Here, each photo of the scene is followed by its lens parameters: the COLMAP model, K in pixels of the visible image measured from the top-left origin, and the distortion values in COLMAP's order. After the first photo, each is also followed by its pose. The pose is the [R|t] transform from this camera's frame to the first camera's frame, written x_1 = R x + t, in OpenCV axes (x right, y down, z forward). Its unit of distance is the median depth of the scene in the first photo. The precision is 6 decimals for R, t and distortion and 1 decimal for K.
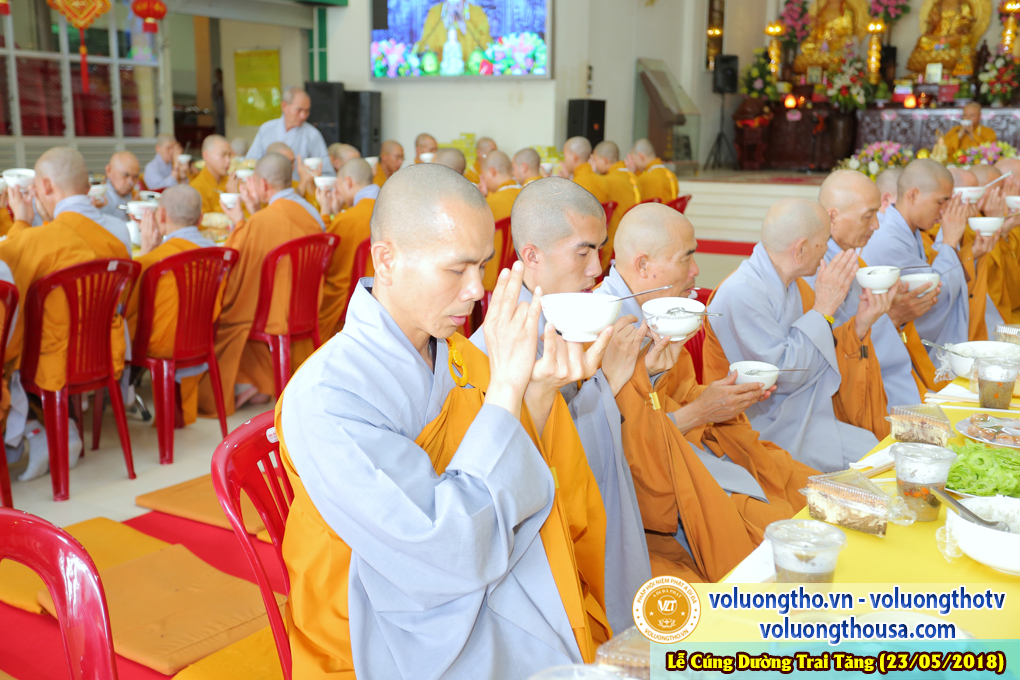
lens RADIAL K [[1107.6, 0, 510.0], [0, 1107.6, 340.0], [0, 0, 1]] dist [0.005420, 0.154002]
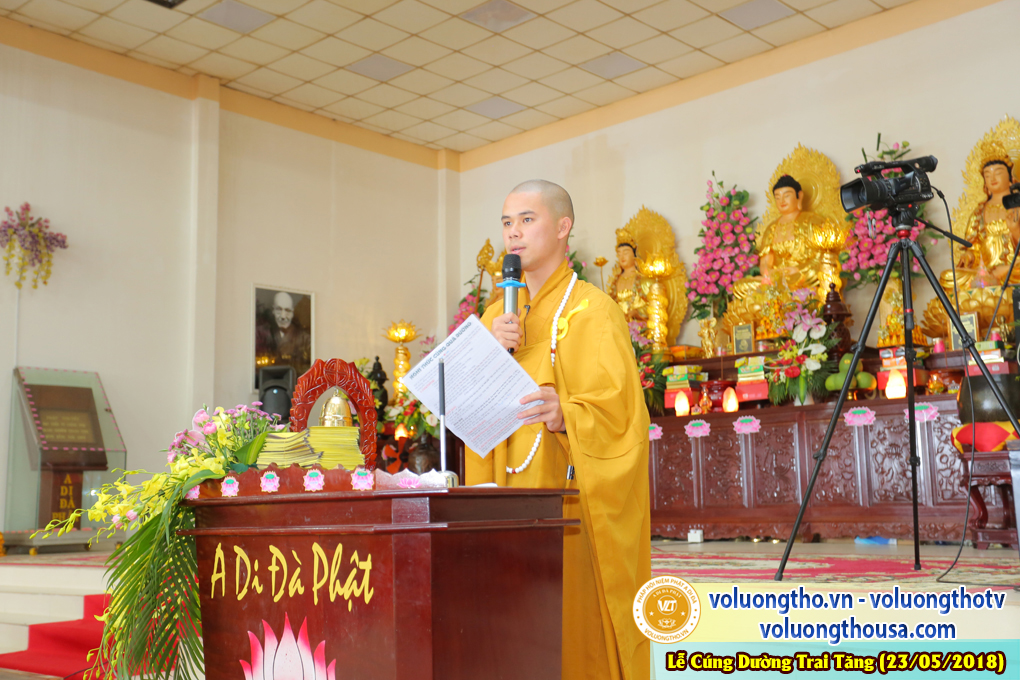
lens RADIAL K [[1107.6, 0, 510.0], [0, 1107.6, 340.0], [0, 0, 1]] dist [0.005420, 0.154002]
pose [[0.982256, -0.059395, -0.177889, 0.464572], [-0.004083, 0.941527, -0.336913, -0.050698], [0.187498, 0.331662, 0.924578, 0.419661]]
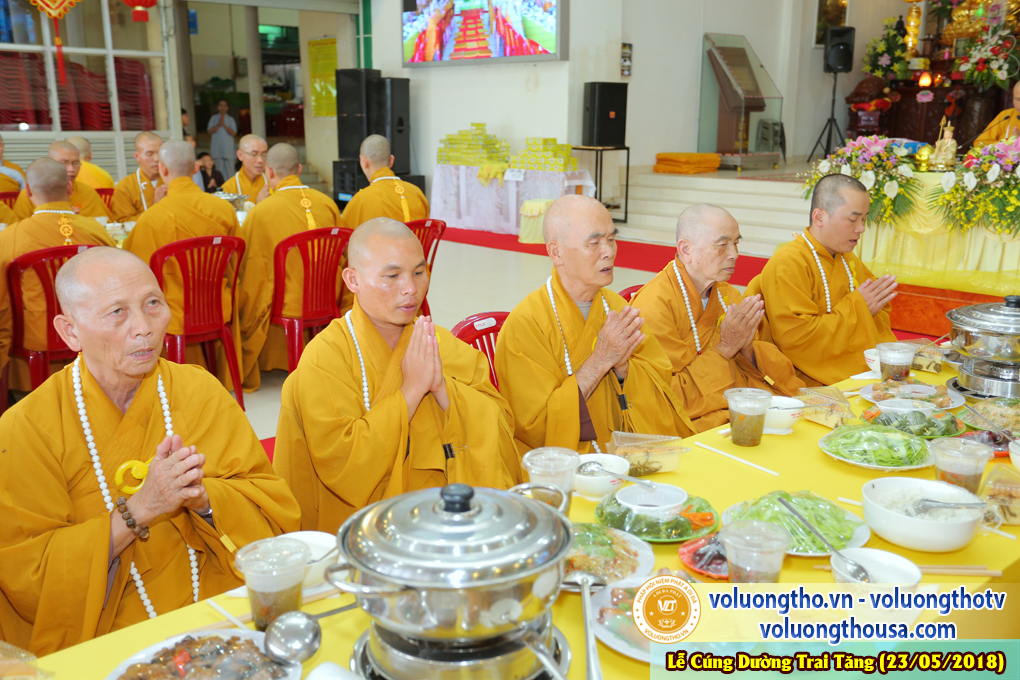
lens RADIAL K [[986.1, 0, 510.0], [0, 986.1, 340.0], [0, 0, 1]] dist [-0.007081, 0.115109]
pose [[0.961756, 0.051270, -0.269067, 0.172530], [-0.041148, 0.998222, 0.043131, -0.038534], [0.270799, -0.030410, 0.962155, 0.191379]]
